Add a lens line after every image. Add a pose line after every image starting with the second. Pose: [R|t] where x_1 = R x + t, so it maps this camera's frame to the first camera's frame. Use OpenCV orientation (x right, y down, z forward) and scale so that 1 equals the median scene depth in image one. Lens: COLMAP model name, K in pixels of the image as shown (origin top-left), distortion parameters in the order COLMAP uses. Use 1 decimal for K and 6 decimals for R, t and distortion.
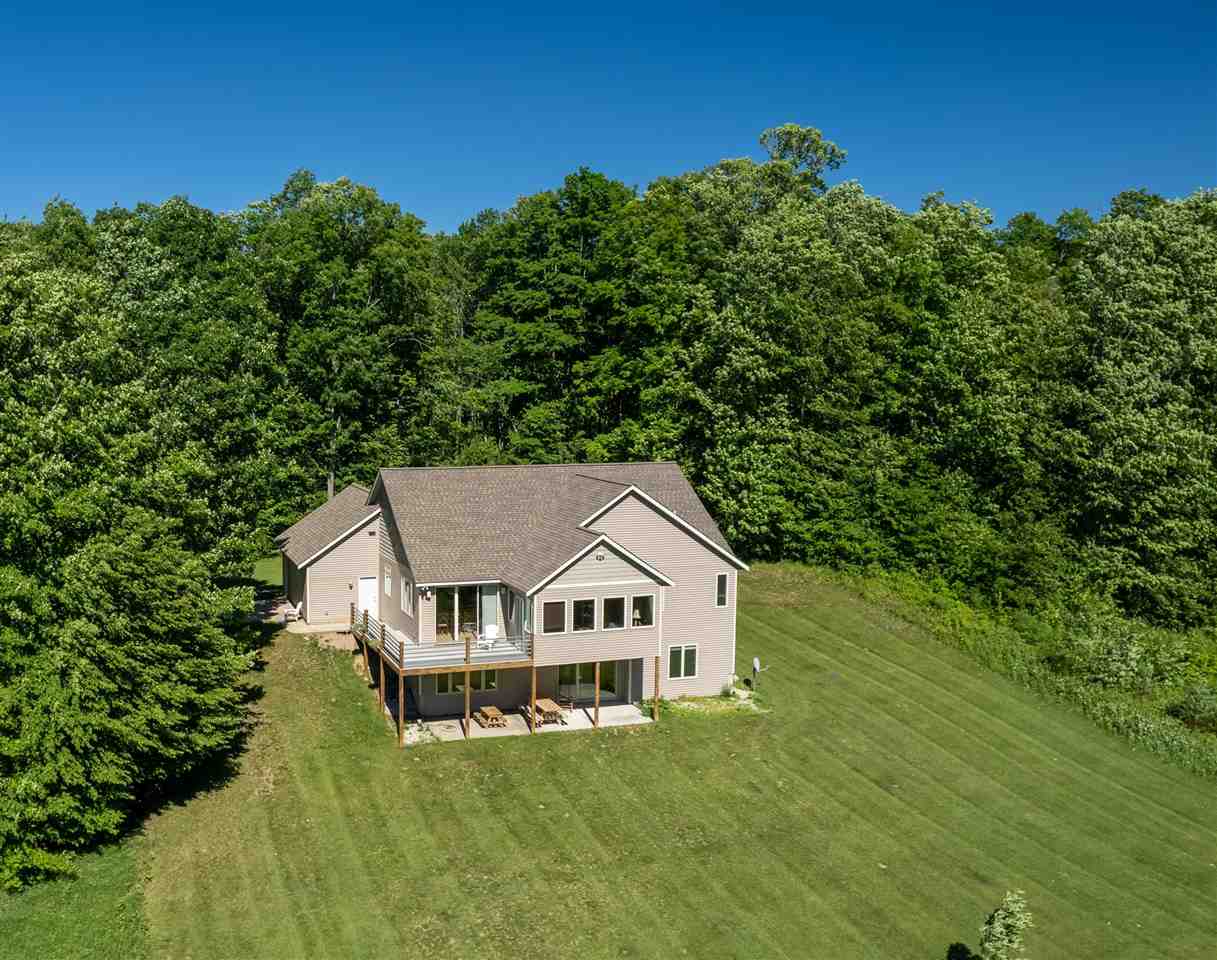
lens RADIAL K [[1105.7, 0, 387.1], [0, 1105.7, 498.7], [0, 0, 1]] dist [-0.046182, 0.008331]
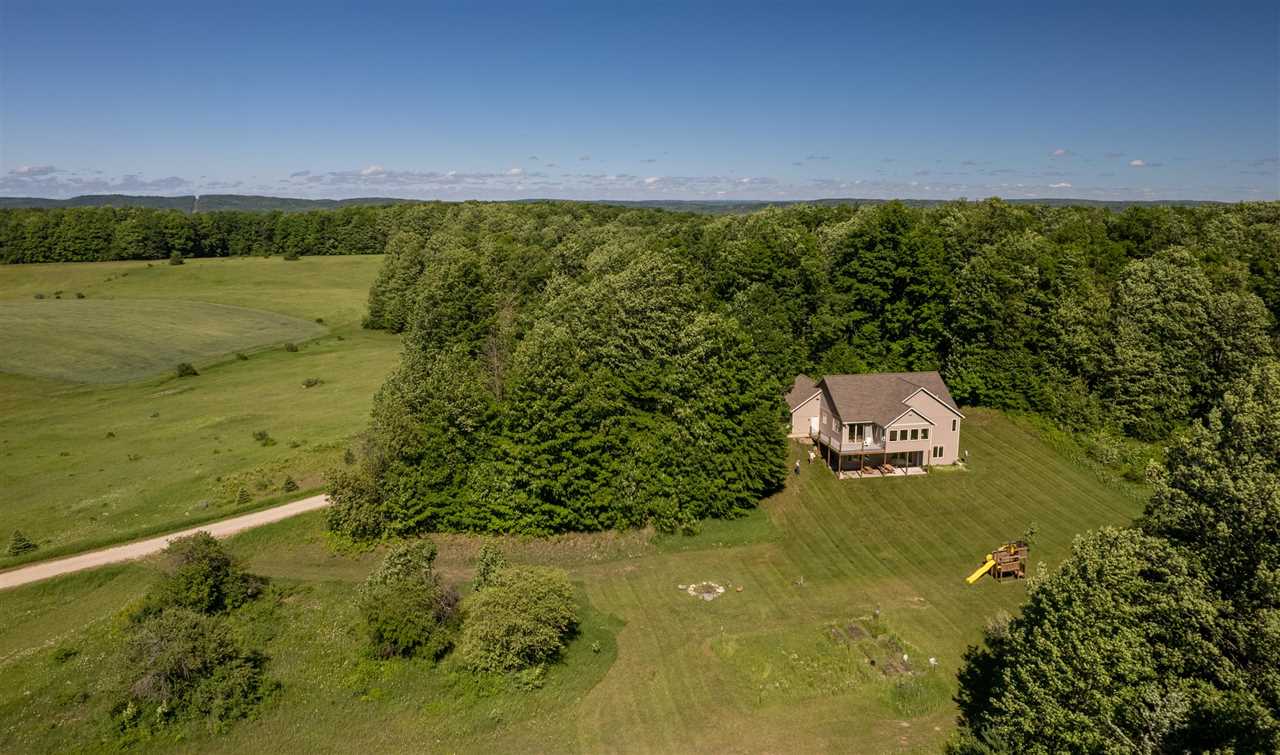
lens RADIAL K [[796.8, 0, 640.0], [0, 796.8, 377.5], [0, 0, 1]] dist [-0.069919, -0.001028]
pose [[0.996275, 0.015971, -0.084743, -0.294305], [-0.009295, 0.996862, 0.078606, -0.175598], [0.085733, -0.077525, 0.993297, -0.952628]]
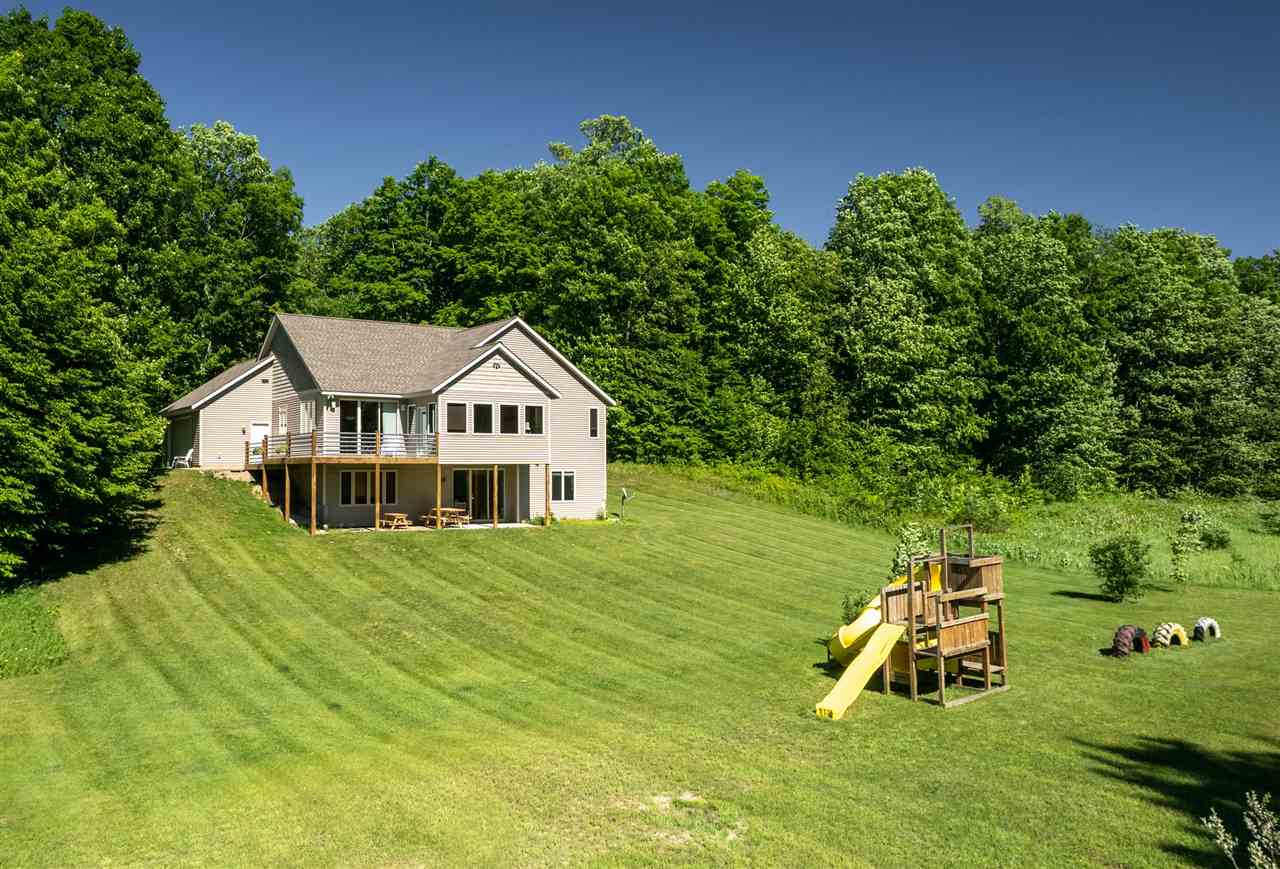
lens RADIAL K [[980.4, 0, 468.0], [0, 980.4, 424.5], [0, 0, 1]] dist [-0.023002, -0.000218]
pose [[0.965305, 0.019311, 0.260409, -0.074271], [0.019637, 0.989069, -0.146138, 0.226928], [-0.260385, 0.146182, 0.954375, 0.093757]]
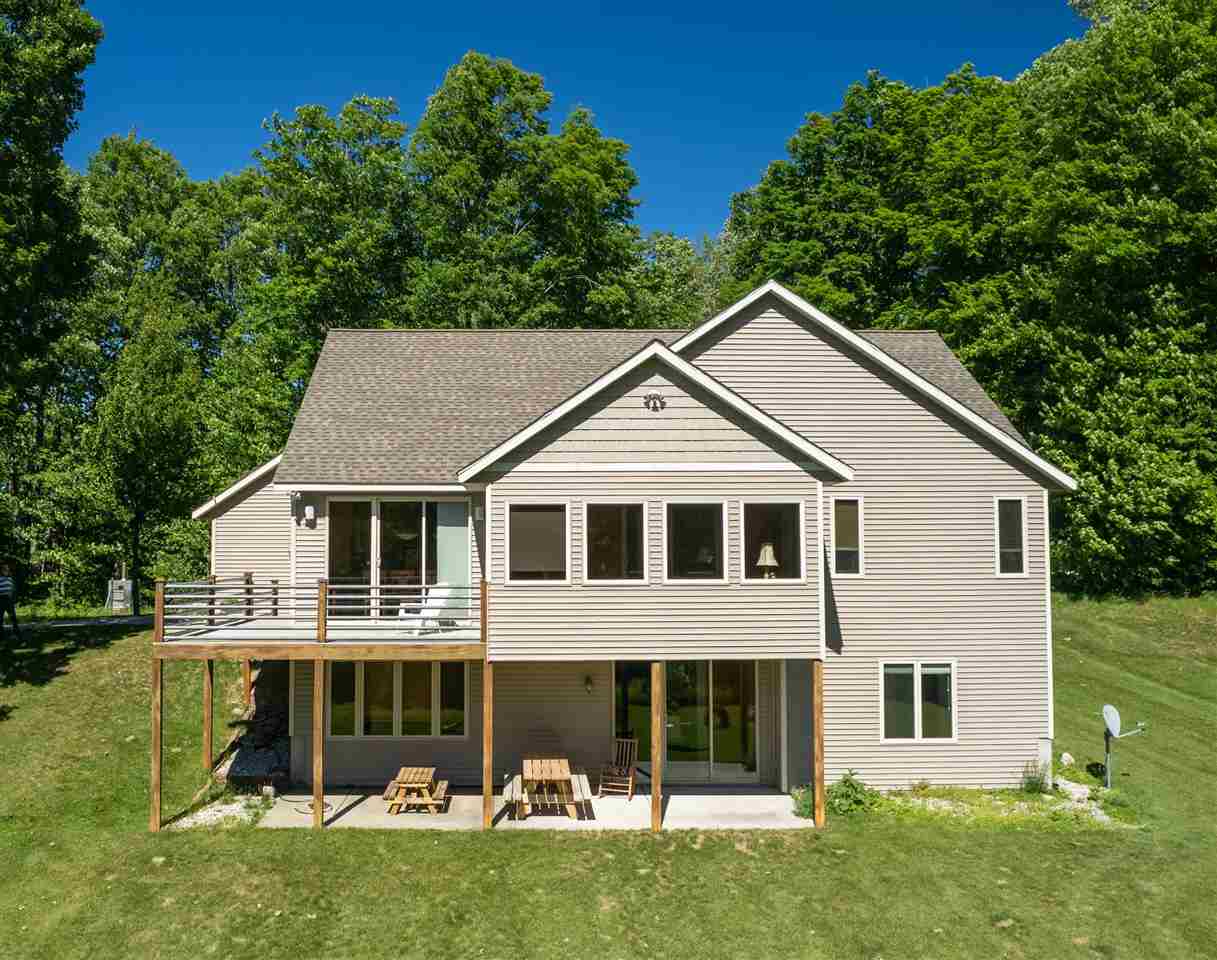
lens RADIAL K [[1131.8, 0, 484.5], [0, 1131.8, 477.5], [0, 0, 1]] dist [-0.046529, -0.002523]
pose [[0.967486, -0.008992, -0.252763, 0.216772], [-0.032387, 0.986736, -0.159068, 0.137319], [0.250841, 0.162083, 0.954363, 0.529173]]
